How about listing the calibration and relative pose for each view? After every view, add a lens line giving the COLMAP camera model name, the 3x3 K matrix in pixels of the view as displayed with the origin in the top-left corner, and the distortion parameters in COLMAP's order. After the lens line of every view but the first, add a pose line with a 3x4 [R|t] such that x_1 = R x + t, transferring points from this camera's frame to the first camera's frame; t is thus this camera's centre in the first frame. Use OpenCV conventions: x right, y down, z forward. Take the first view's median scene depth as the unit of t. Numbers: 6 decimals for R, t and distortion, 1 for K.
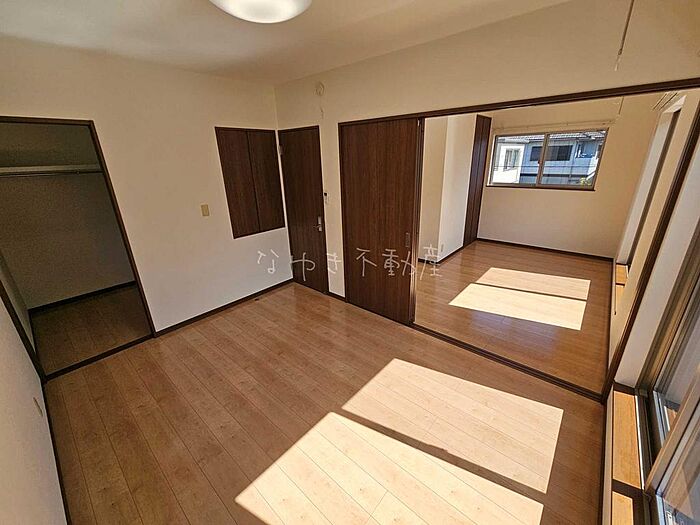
lens RADIAL K [[289.7, 0, 353.1], [0, 289.7, 258.5], [0, 0, 1]] dist [0.007604, -0.000133]
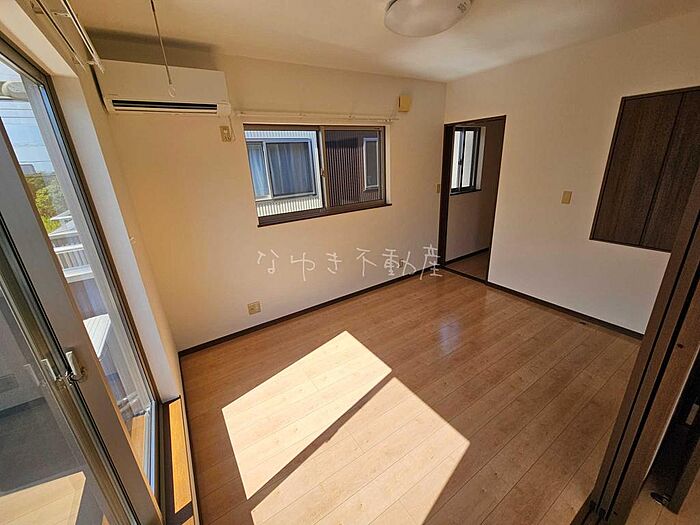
lens RADIAL K [[289.7, 0, 353.1], [0, 289.7, 258.5], [0, 0, 1]] dist [0.007604, -0.000133]
pose [[-0.276209, 0.348824, -0.895561, 1.052728], [-0.277007, 0.863376, 0.421722, -0.369195], [0.920313, 0.364561, -0.141846, 1.071796]]
